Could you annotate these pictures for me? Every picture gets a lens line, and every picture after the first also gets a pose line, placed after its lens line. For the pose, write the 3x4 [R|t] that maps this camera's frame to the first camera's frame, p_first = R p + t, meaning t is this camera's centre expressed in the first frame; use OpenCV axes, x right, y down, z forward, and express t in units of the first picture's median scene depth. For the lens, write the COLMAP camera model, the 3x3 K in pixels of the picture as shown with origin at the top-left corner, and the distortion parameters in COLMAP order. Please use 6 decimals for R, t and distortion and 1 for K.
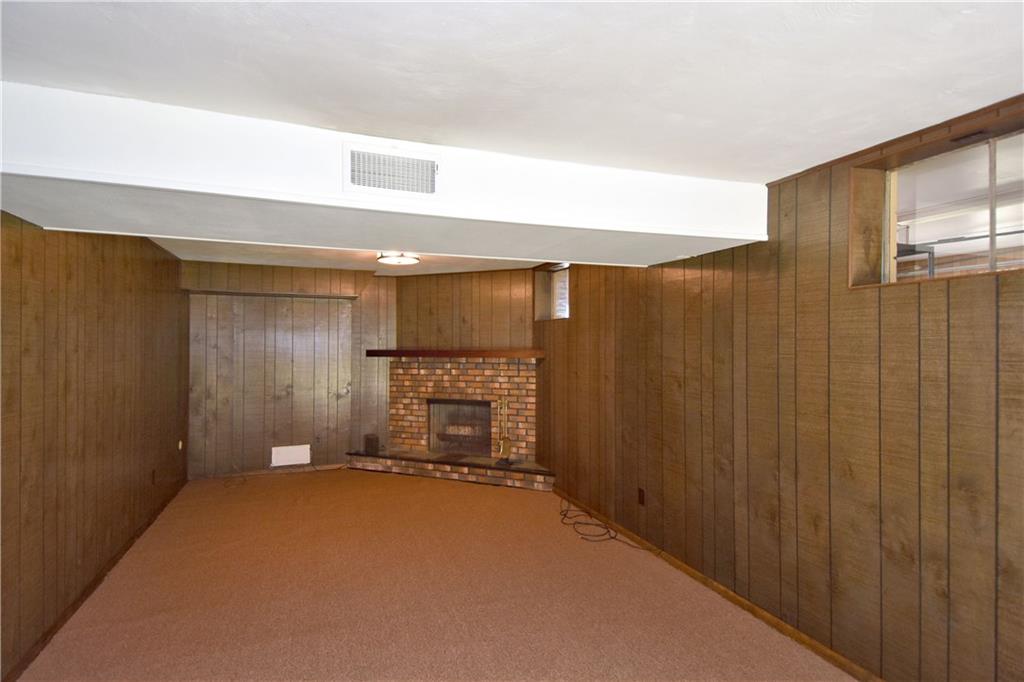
lens RADIAL K [[544.7, 0, 512.1], [0, 544.7, 341.2], [0, 0, 1]] dist [0.000544, 0.000024]
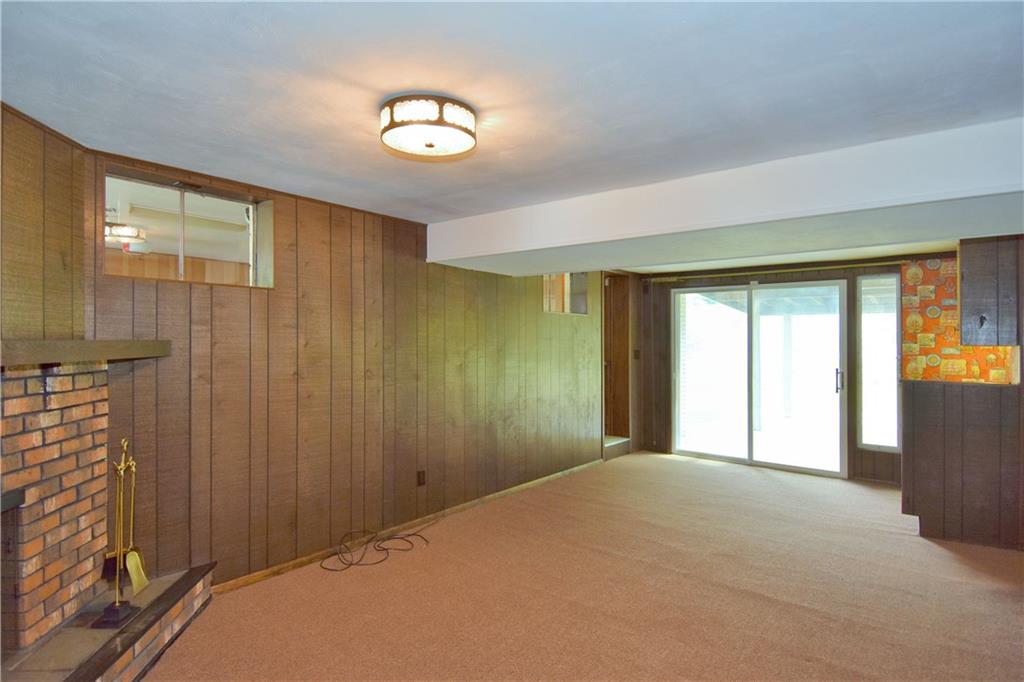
lens RADIAL K [[544.7, 0, 511.7], [0, 544.7, 339.8], [0, 0, 1]] dist [0.000544, 0.000024]
pose [[-0.508175, -0.000090, 0.861254, -0.507352], [-0.005697, 0.999978, -0.003257, 0.015818], [-0.861235, -0.006562, -0.508165, 0.937423]]
